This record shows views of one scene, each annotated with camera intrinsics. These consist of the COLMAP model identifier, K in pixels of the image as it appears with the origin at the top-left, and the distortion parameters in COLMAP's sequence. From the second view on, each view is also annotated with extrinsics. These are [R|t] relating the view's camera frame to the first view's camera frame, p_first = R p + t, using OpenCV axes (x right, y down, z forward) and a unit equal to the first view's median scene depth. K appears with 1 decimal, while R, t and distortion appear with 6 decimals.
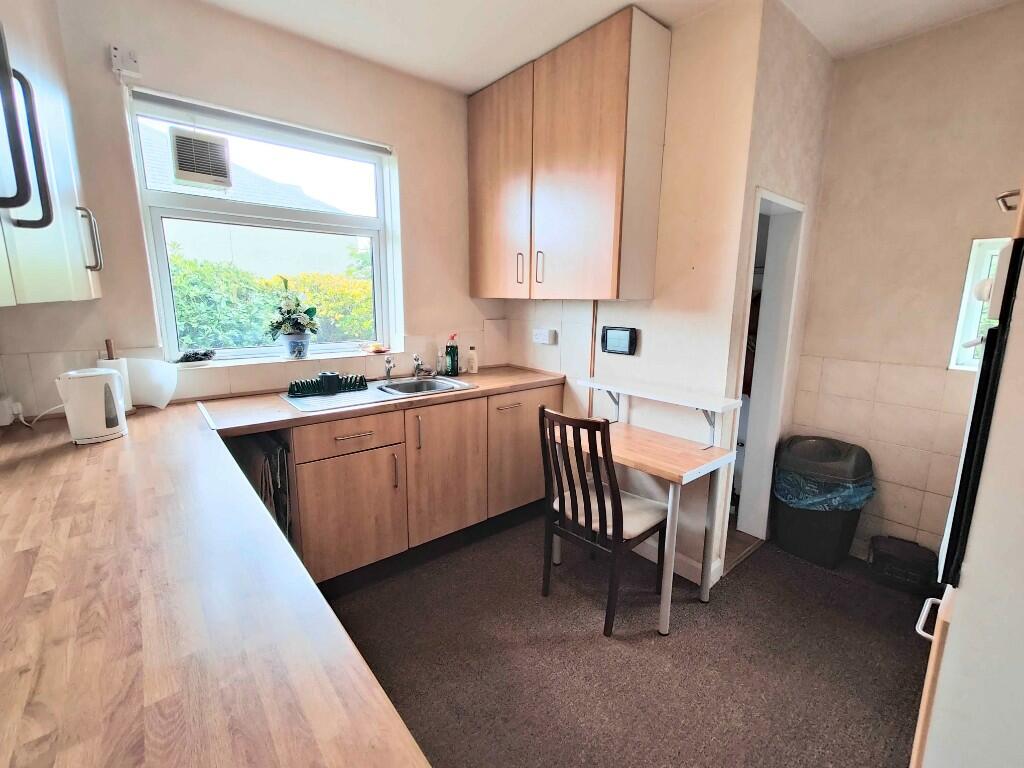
lens RADIAL K [[450.4, 0, 511.9], [0, 450.4, 380.9], [0, 0, 1]] dist [0.001057, 0.000235]
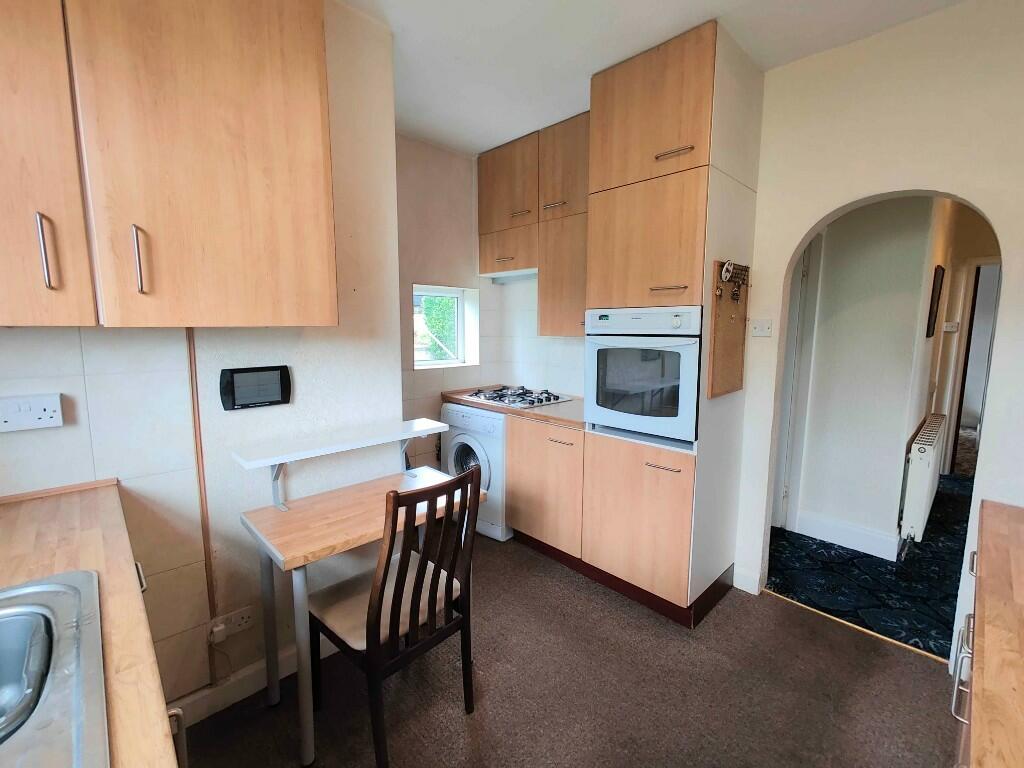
lens RADIAL K [[450.4, 0, 511.9], [0, 450.4, 380.9], [0, 0, 1]] dist [0.001057, 0.000235]
pose [[-0.060646, -0.133306, 0.989218, -0.284885], [0.182576, 0.972841, 0.142292, -0.080836], [-0.981320, 0.189237, -0.034660, 0.420861]]
